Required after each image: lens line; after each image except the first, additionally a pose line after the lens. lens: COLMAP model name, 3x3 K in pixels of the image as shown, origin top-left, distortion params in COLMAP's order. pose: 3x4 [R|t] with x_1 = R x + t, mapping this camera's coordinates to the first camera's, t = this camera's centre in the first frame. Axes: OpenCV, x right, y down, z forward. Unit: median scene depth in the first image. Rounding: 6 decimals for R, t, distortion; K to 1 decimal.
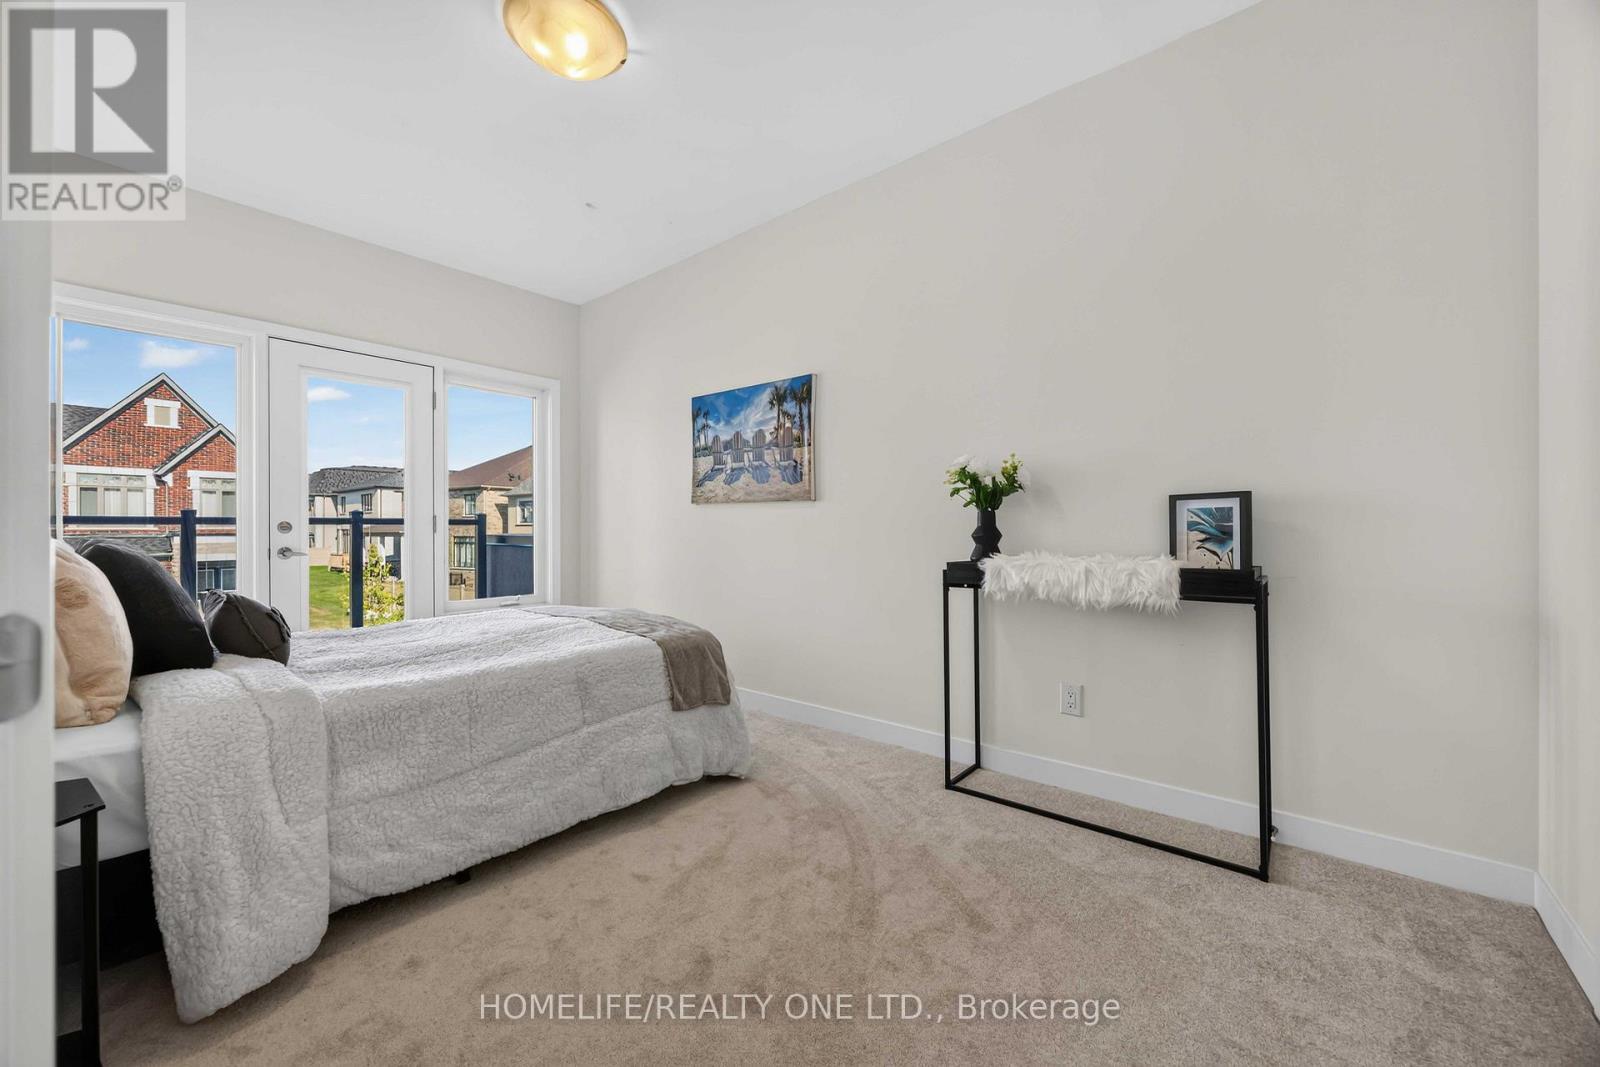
lens RADIAL K [[615.5, 0, 801.3], [0, 615.5, 541.4], [0, 0, 1]] dist [-0.000339, 0.000078]
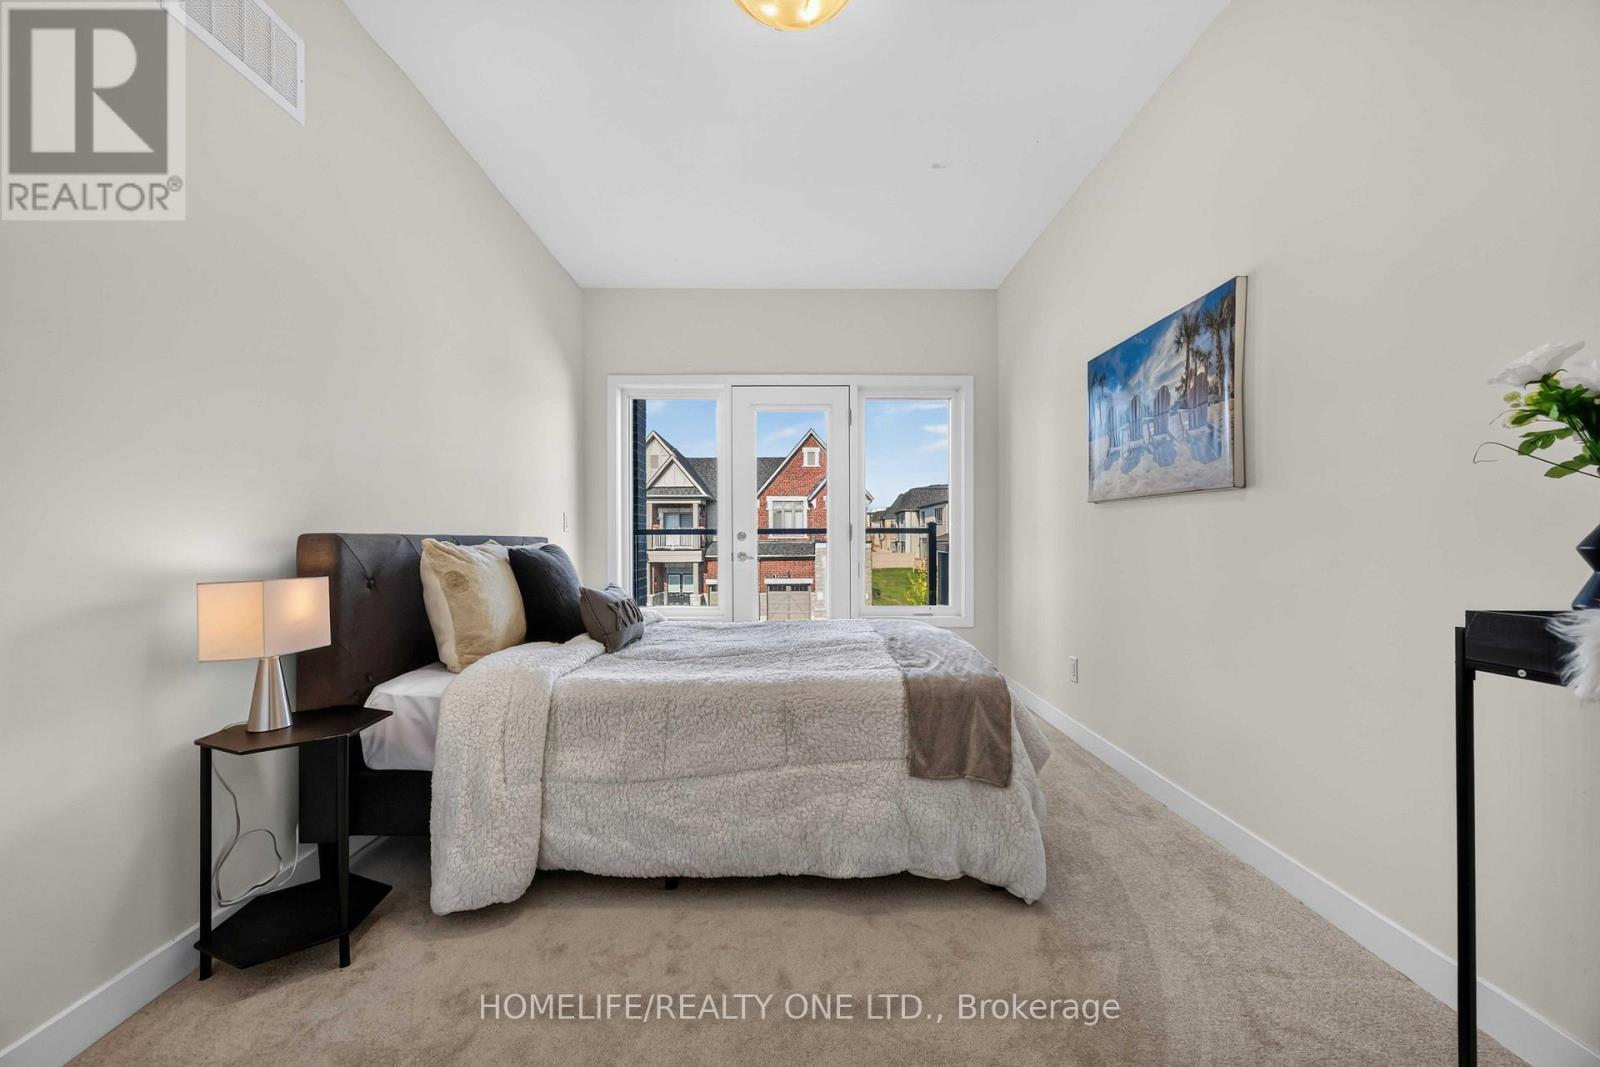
lens RADIAL K [[616.1, 0, 797.4], [0, 616.1, 546.7], [0, 0, 1]] dist [-0.000757, 0.000059]
pose [[0.653920, 0.008872, -0.756512, 0.190542], [-0.012249, 0.999924, 0.001139, -0.003870], [0.756465, 0.008522, 0.653979, 0.278021]]
